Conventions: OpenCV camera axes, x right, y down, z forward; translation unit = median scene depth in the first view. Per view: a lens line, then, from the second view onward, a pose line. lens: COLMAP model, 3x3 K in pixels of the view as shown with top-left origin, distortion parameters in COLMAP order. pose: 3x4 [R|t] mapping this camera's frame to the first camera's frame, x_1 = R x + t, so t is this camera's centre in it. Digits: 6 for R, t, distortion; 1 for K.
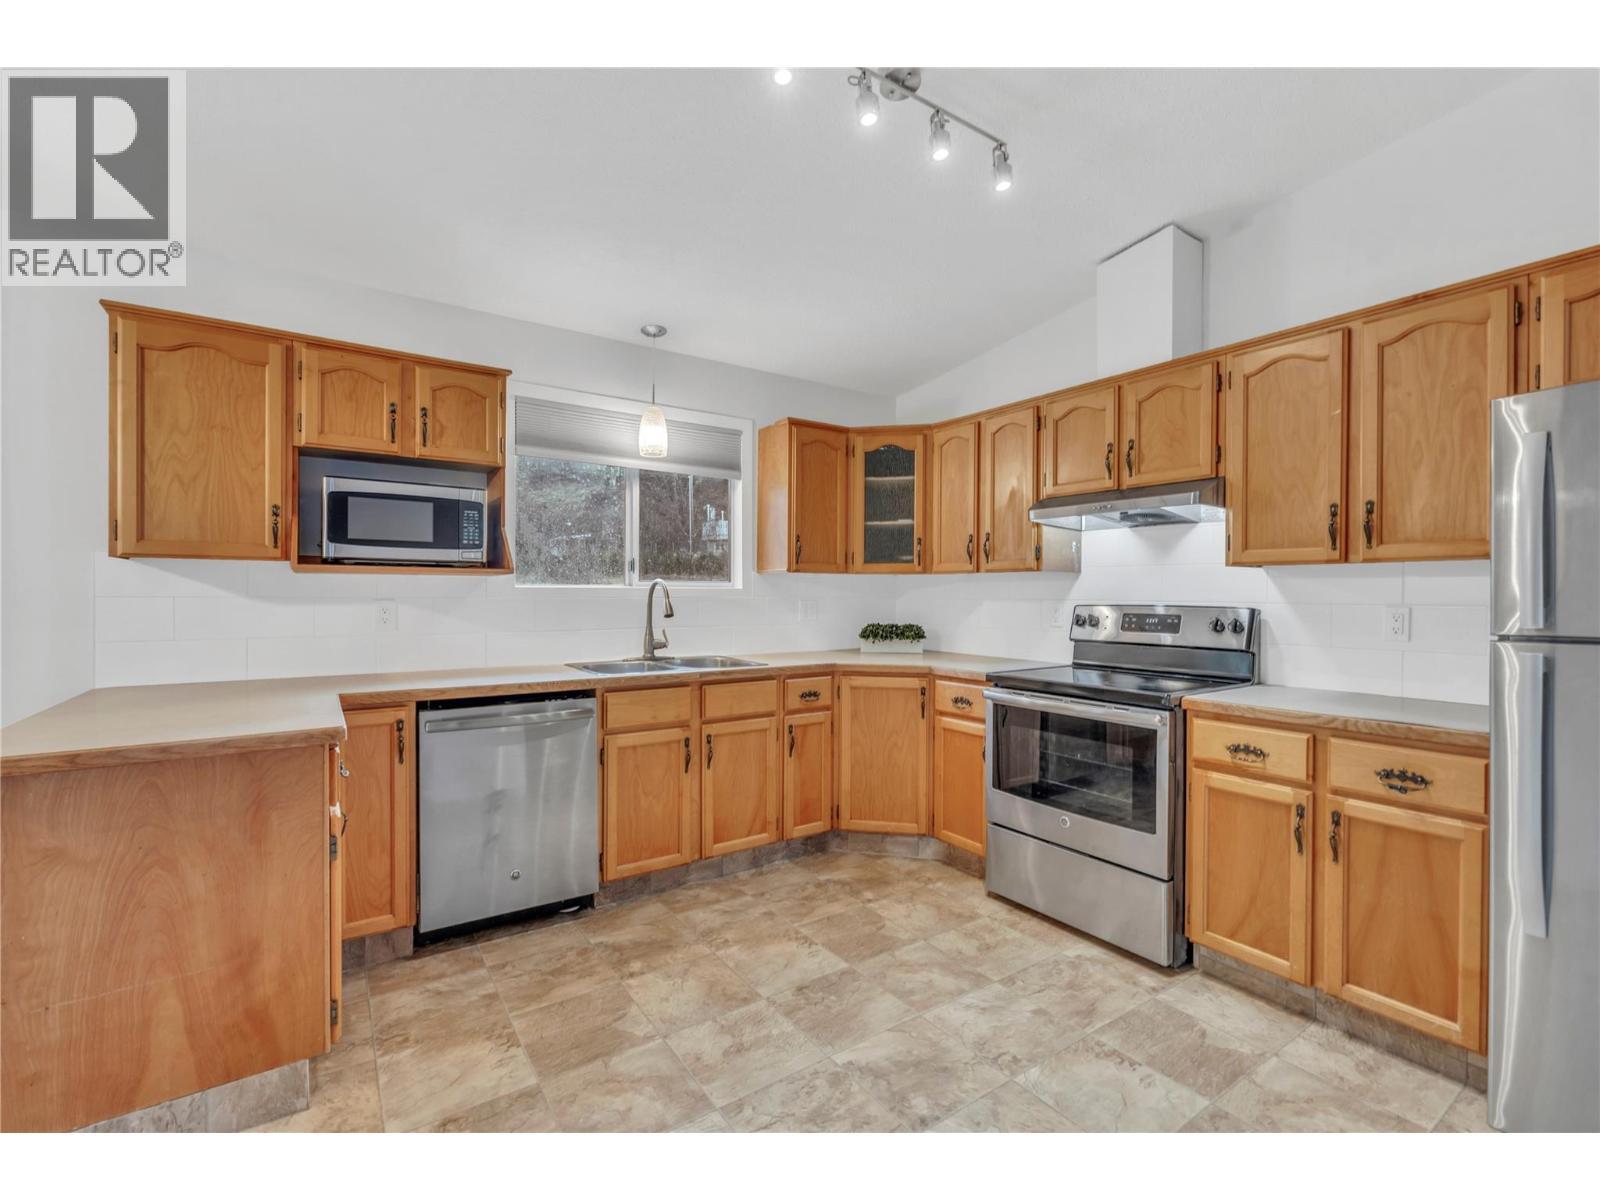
lens RADIAL K [[708.4, 0, 805.5], [0, 708.4, 599.4], [0, 0, 1]] dist [0.000167, 0.000641]
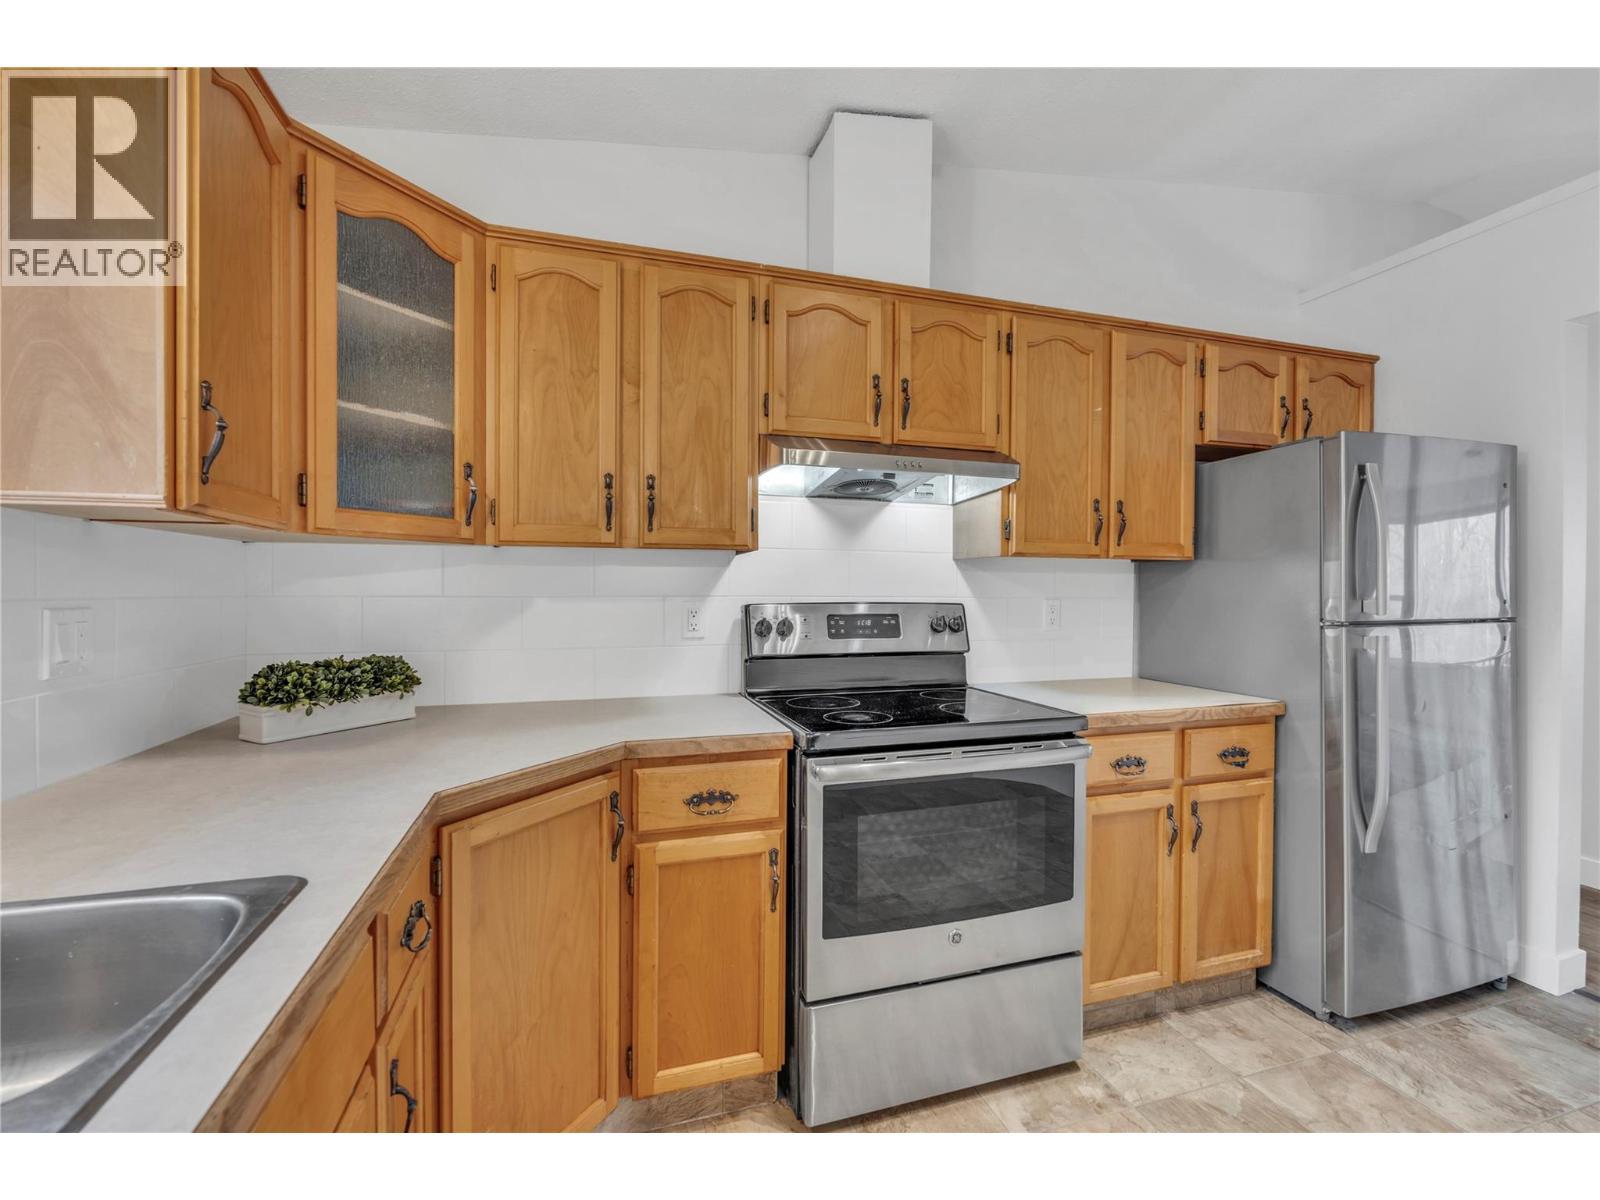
lens RADIAL K [[699.3, 0, 808.9], [0, 699.3, 595.3], [0, 0, 1]] dist [-0.002492, -0.000368]
pose [[0.292816, -0.013358, 0.956075, -0.381216], [0.004510, 0.999911, 0.012589, -0.014360], [-0.956158, 0.000626, 0.292850, 1.253074]]
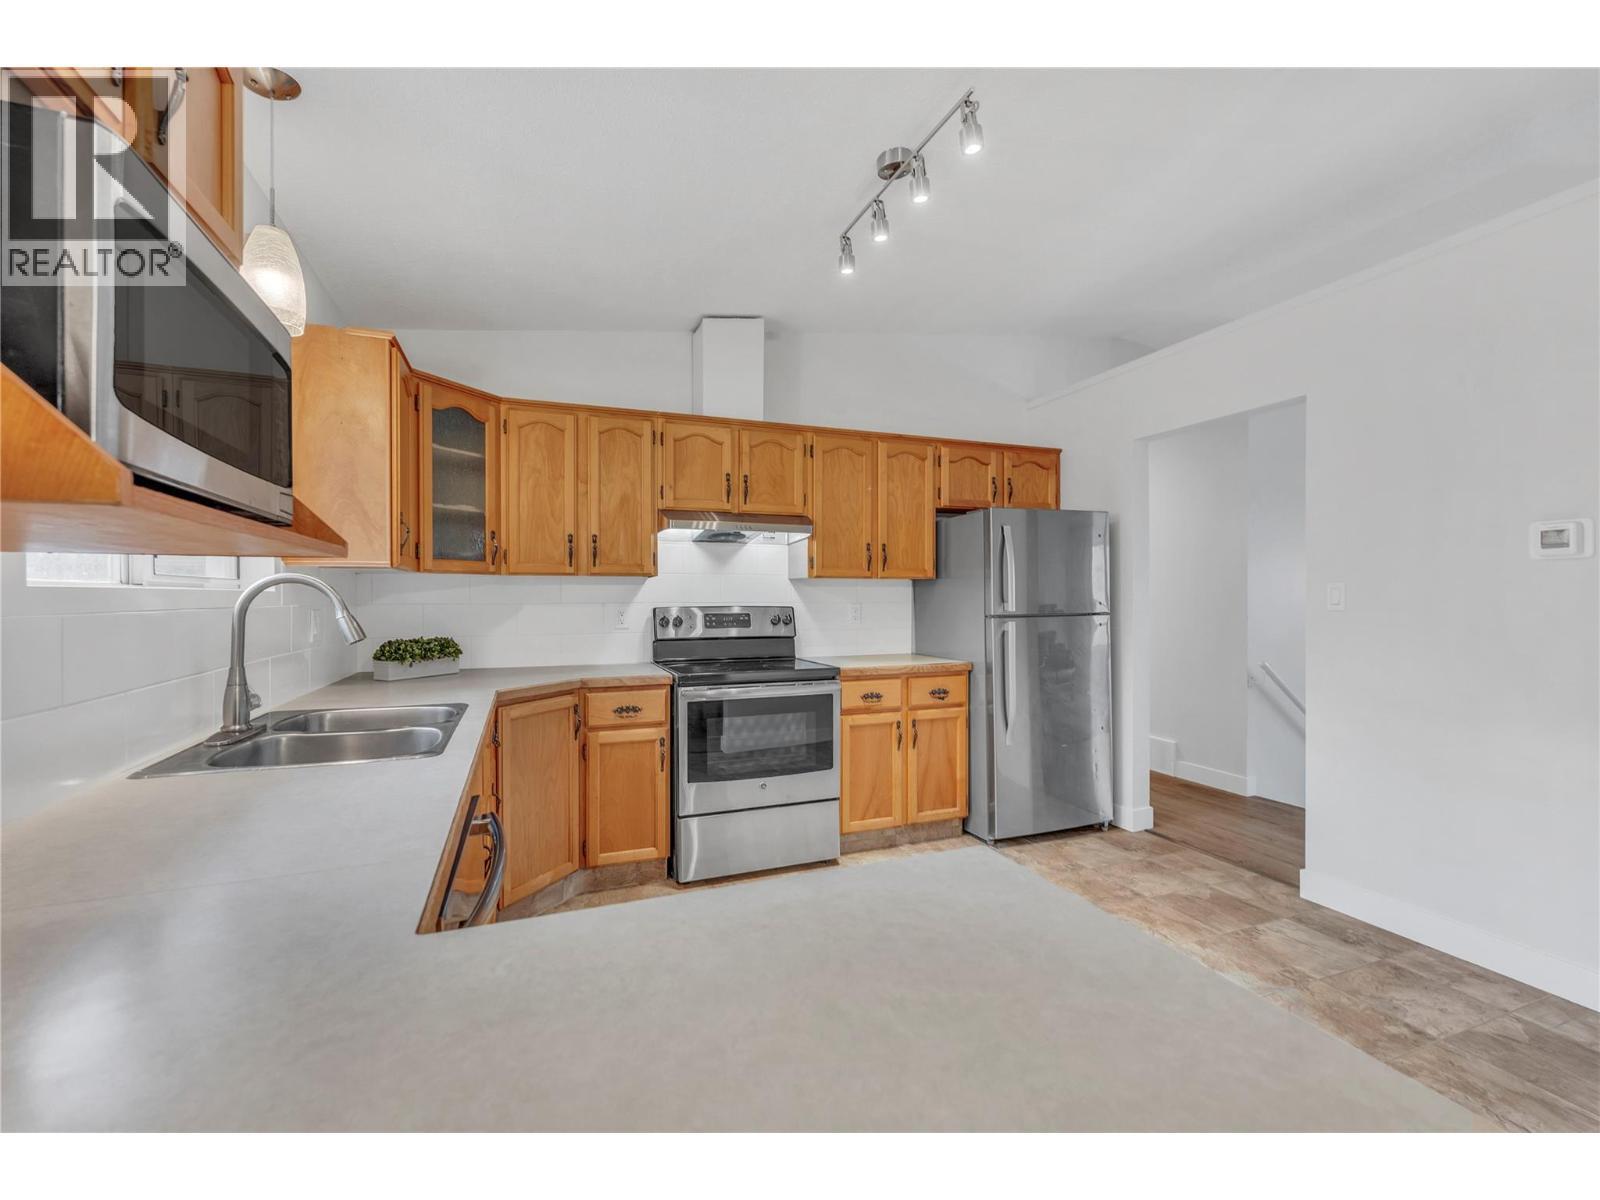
lens RADIAL K [[708.4, 0, 805.5], [0, 708.4, 599.4], [0, 0, 1]] dist [0.000167, 0.000641]
pose [[0.231130, -0.007164, 0.972897, -1.055436], [0.011500, 0.999923, 0.004631, -0.013086], [-0.972855, 0.010118, 0.231194, 0.861977]]
